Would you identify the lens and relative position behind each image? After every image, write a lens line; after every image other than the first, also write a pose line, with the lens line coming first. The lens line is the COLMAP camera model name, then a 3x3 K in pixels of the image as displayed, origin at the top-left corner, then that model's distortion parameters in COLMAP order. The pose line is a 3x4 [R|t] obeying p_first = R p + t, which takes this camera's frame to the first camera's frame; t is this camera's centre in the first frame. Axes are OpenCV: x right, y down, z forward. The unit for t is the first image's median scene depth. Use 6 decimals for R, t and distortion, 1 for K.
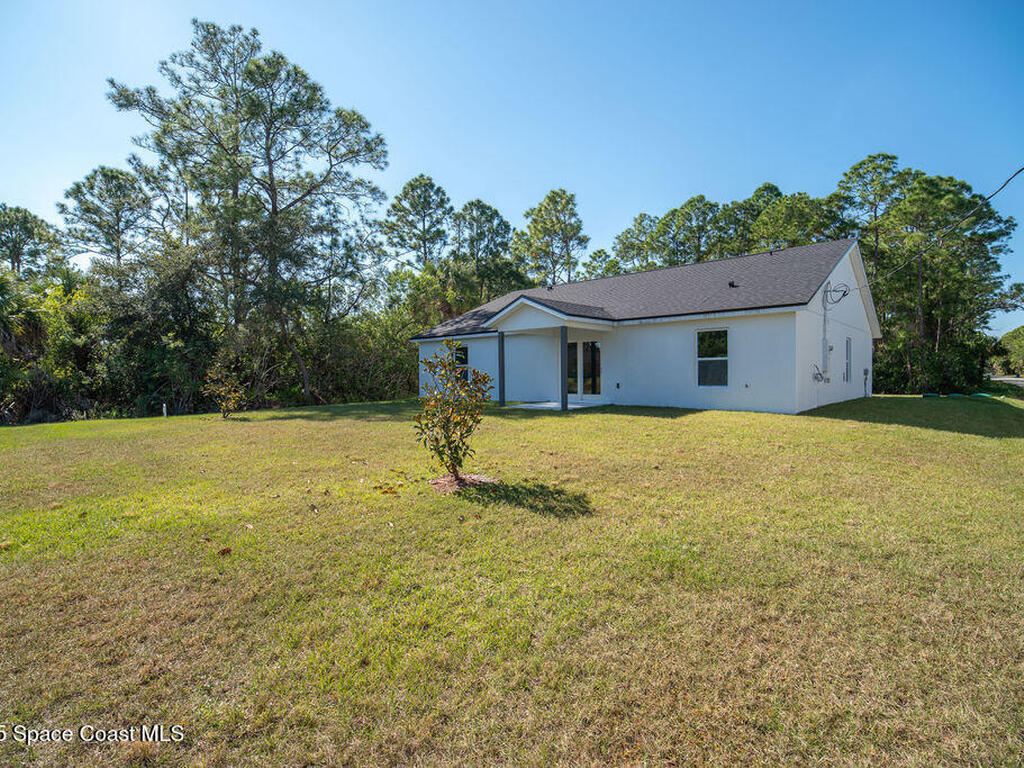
lens RADIAL K [[500.8, 0, 510.8], [0, 500.8, 382.2], [0, 0, 1]] dist [-0.010997, -0.001877]
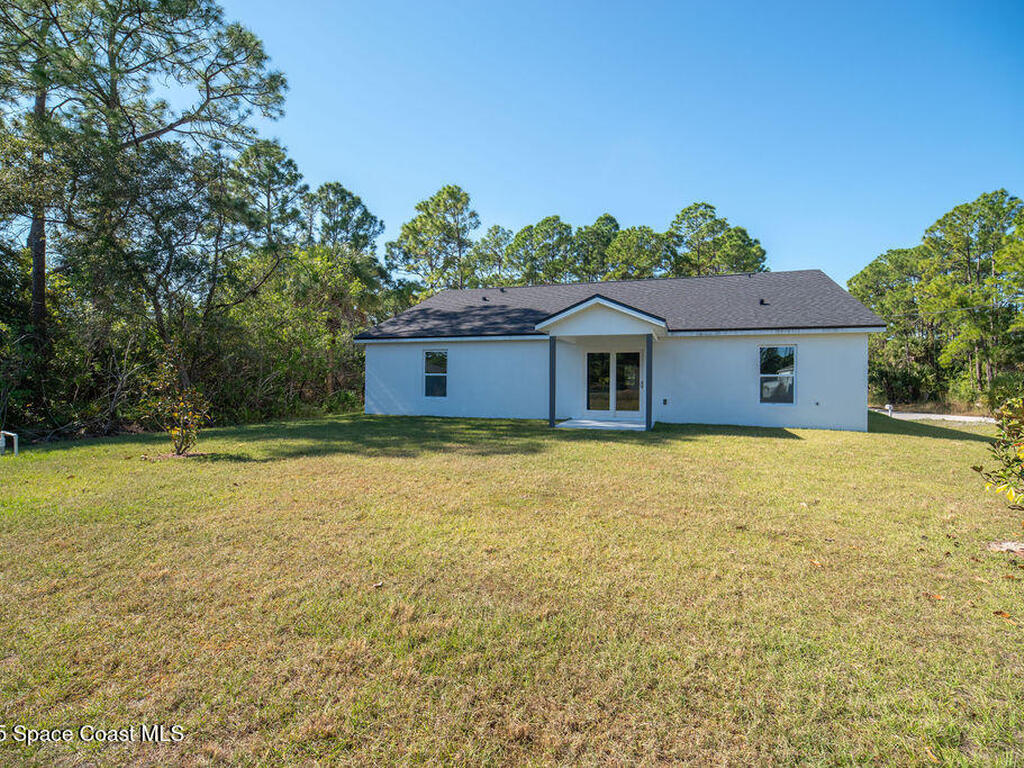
lens RADIAL K [[500.8, 0, 512.5], [0, 500.8, 385.7], [0, 0, 1]] dist [-0.010997, -0.001877]
pose [[0.918159, 0.016519, 0.395868, -0.134846], [-0.012056, 0.999833, -0.013759, -0.002025], [-0.396029, 0.007860, 0.918204, 0.088002]]
